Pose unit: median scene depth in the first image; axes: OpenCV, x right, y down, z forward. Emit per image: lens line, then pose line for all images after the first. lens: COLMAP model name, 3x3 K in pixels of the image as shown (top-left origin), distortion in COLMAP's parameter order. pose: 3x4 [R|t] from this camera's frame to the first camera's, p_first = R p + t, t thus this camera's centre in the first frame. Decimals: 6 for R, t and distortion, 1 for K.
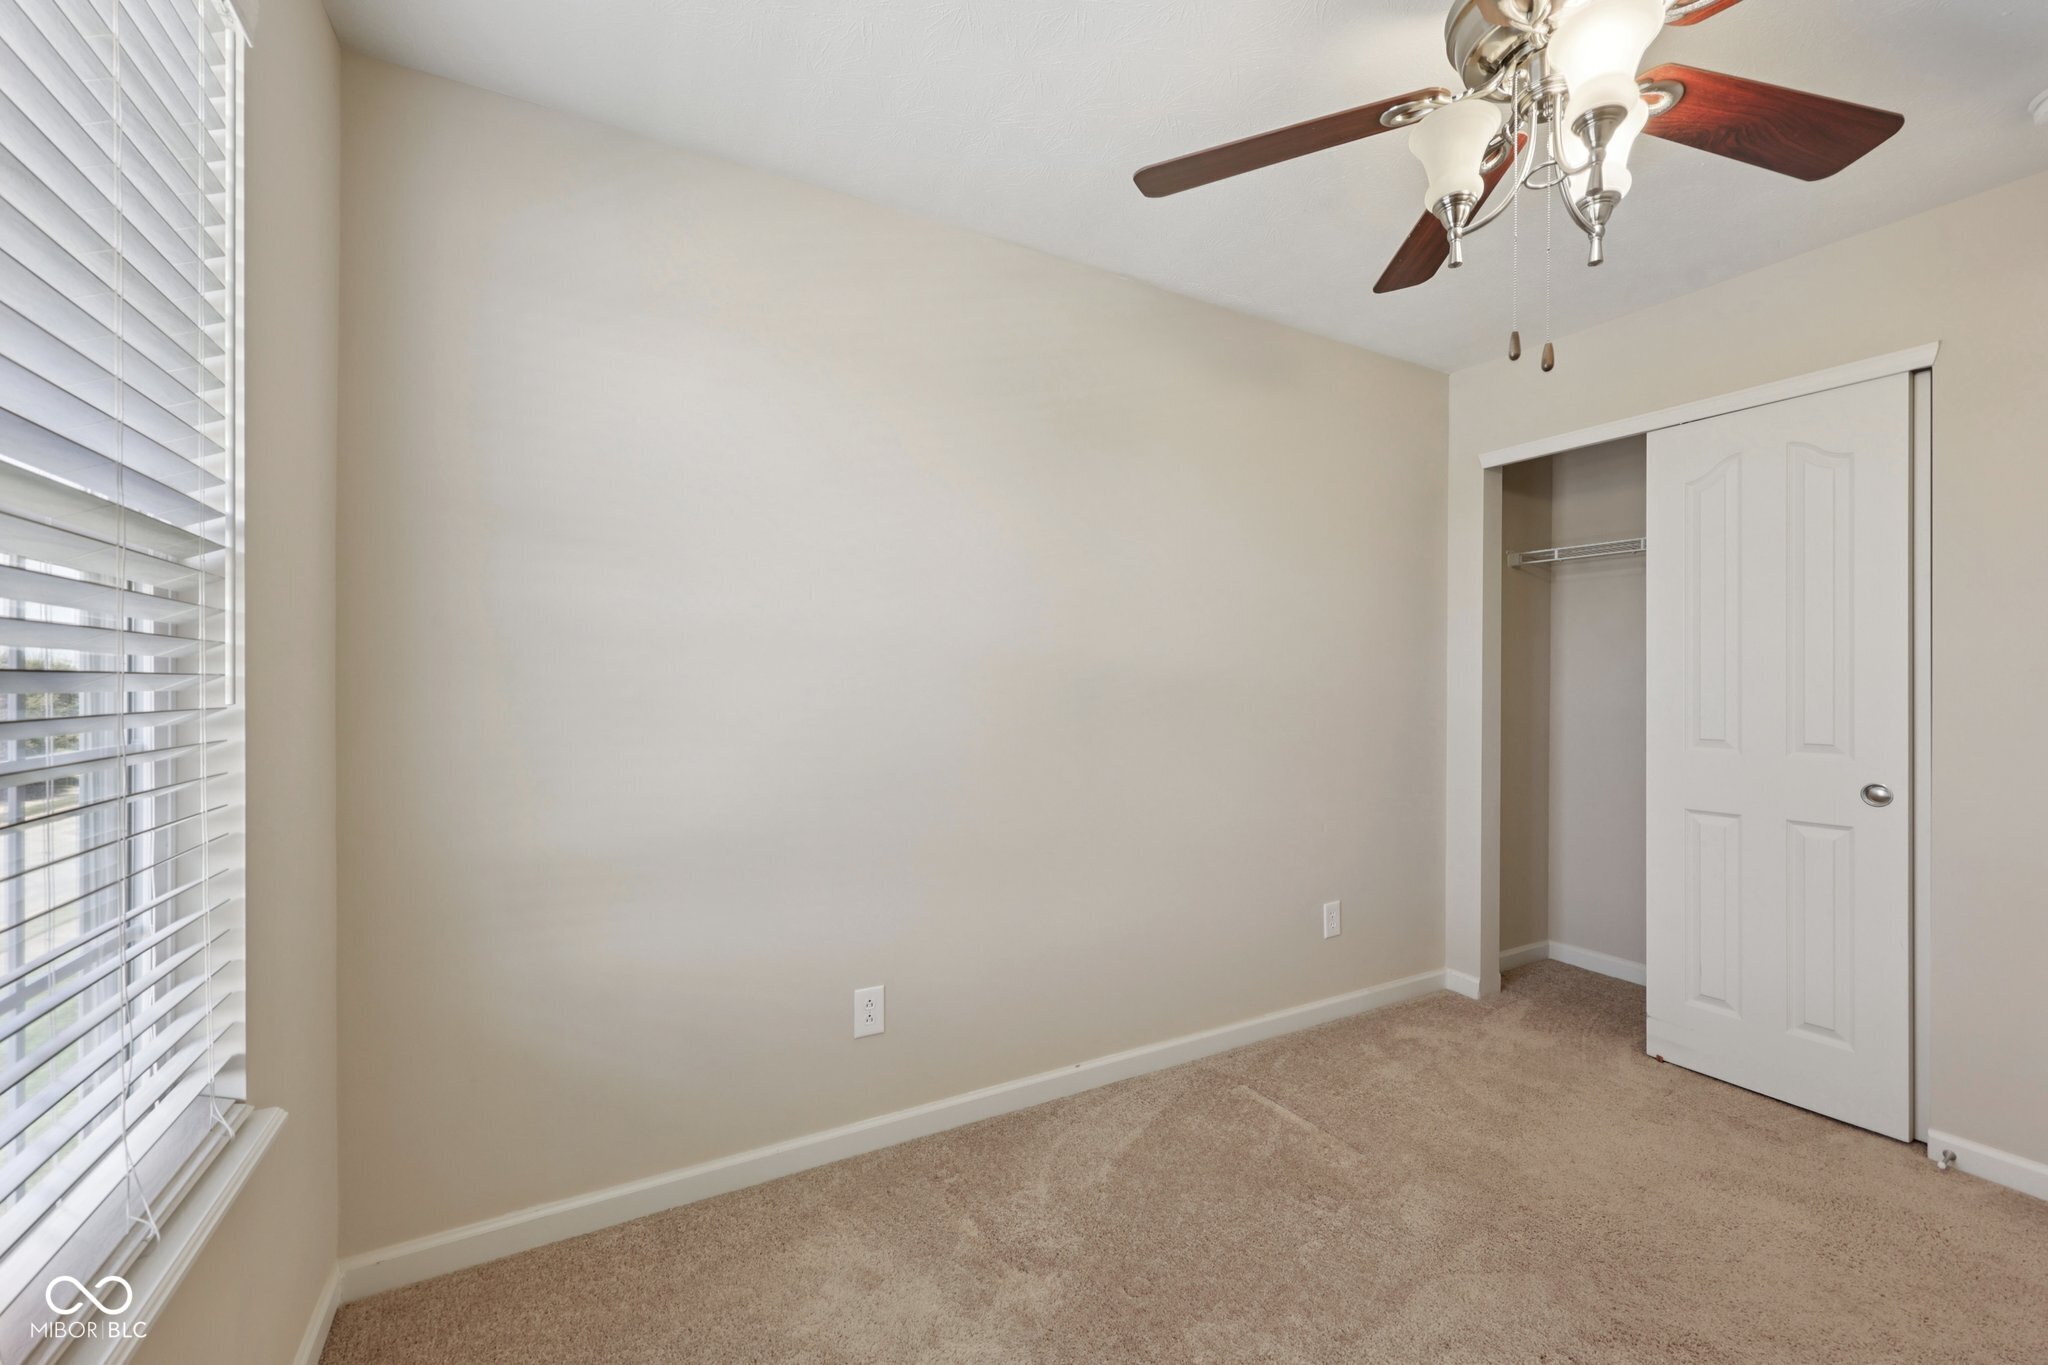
lens RADIAL K [[819.7, 0, 1030.6], [0, 819.7, 681.0], [0, 0, 1]] dist [-0.000282, -0.000013]
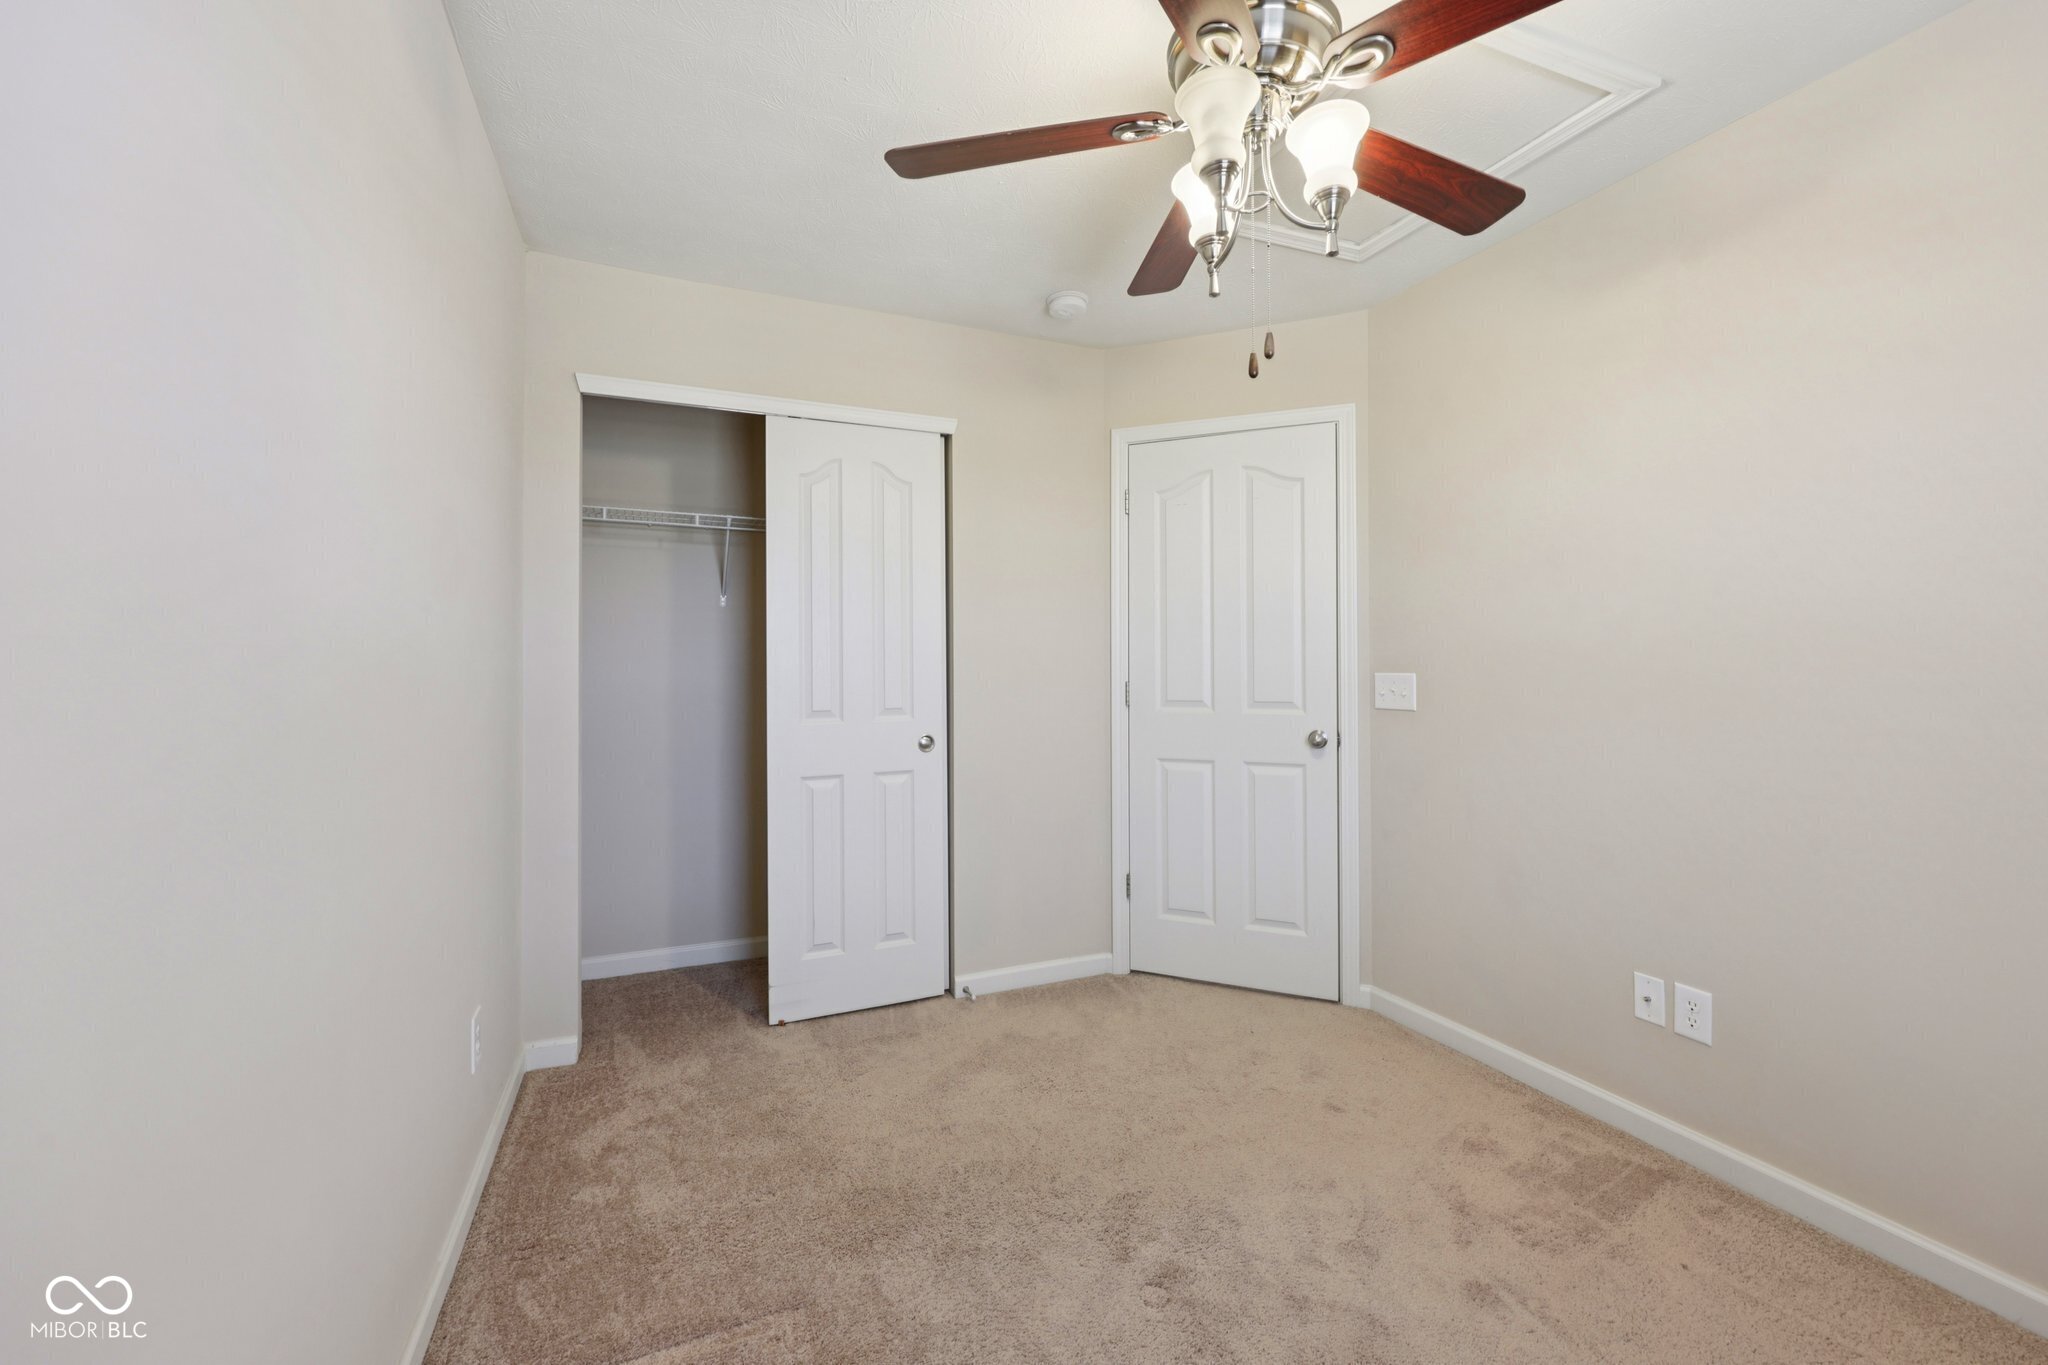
lens RADIAL K [[836.4, 0, 1023.6], [0, 836.4, 652.5], [0, 0, 1]] dist [-0.001767, -0.000174]
pose [[0.105447, 0.005608, 0.994409, -0.280404], [0.003729, 0.999975, -0.006035, -0.000870], [-0.994418, 0.004345, 0.105423, 0.637065]]
